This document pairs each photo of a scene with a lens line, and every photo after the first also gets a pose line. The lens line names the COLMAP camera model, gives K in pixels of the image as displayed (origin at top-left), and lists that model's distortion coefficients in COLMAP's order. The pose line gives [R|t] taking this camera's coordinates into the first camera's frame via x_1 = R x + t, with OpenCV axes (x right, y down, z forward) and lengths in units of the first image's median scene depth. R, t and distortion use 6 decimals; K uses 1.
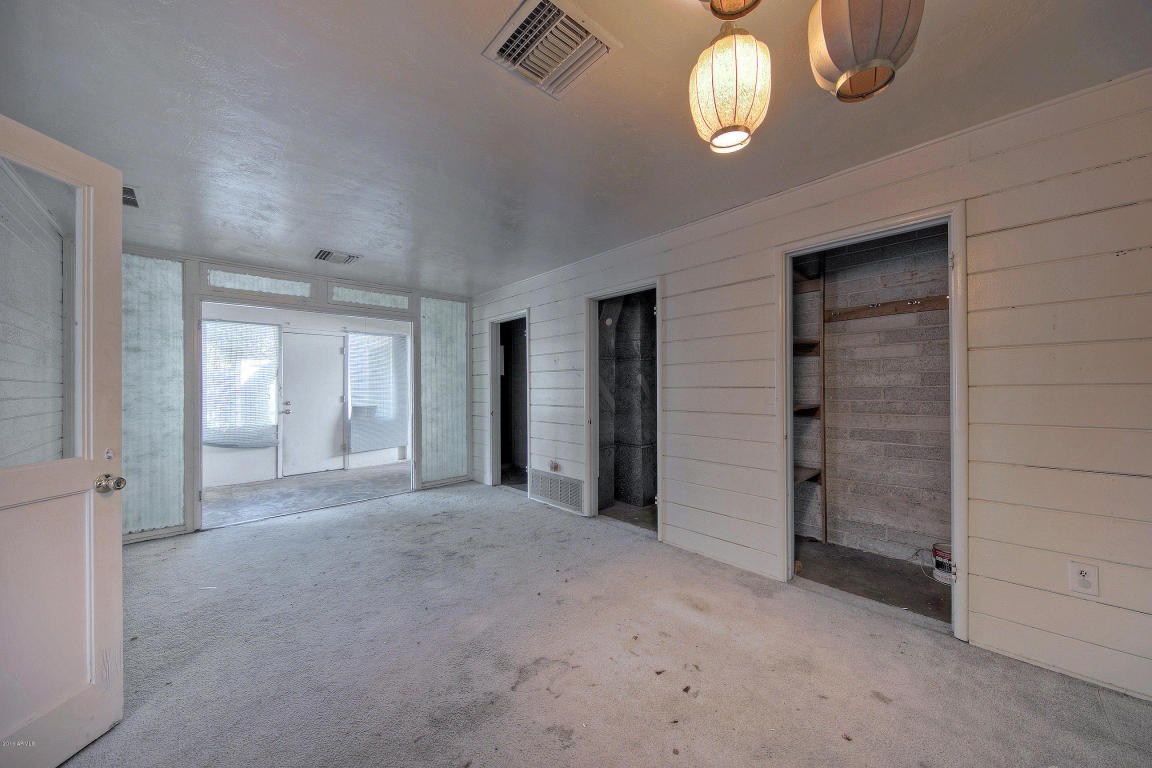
lens RADIAL K [[413.4, 0, 581.4], [0, 413.4, 381.2], [0, 0, 1]] dist [-0.002132, -0.000225]
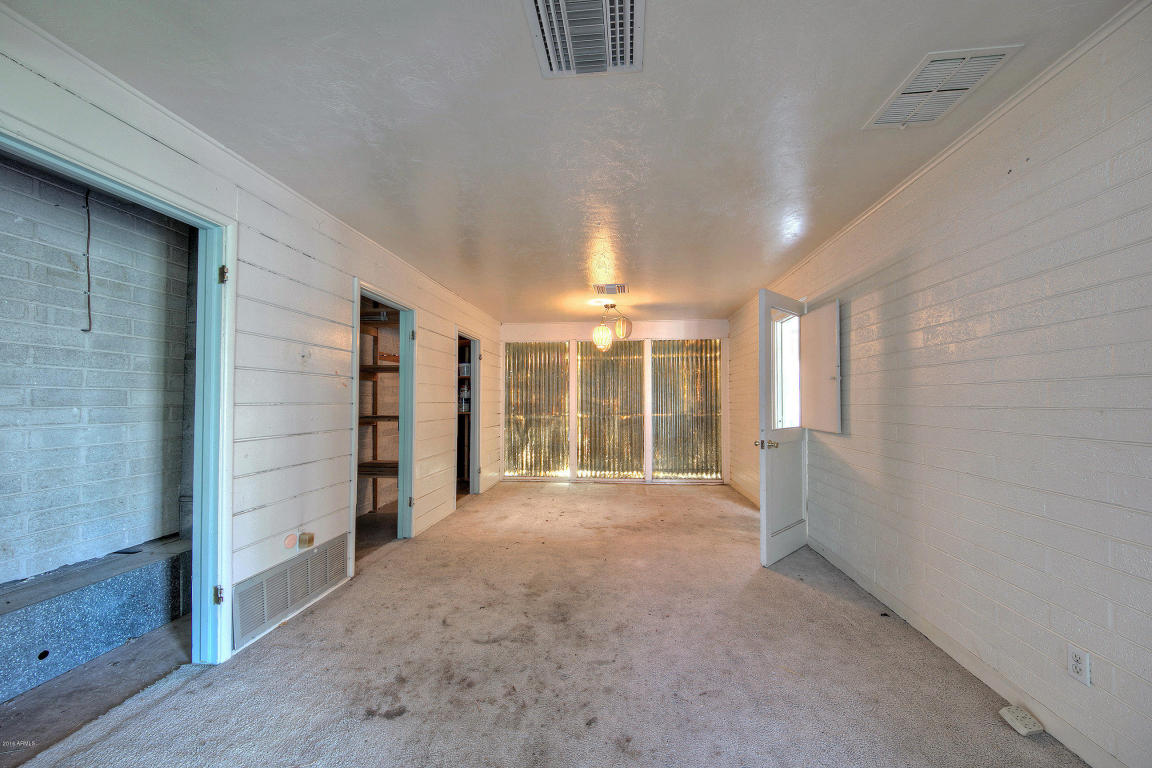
lens RADIAL K [[413.4, 0, 579.1], [0, 413.4, 393.6], [0, 0, 1]] dist [-0.002132, -0.000225]
pose [[-0.655891, 0.024686, 0.754452, -0.904748], [0.004518, 0.999576, -0.028778, 0.024460], [-0.754842, -0.015467, -0.655725, 1.306399]]
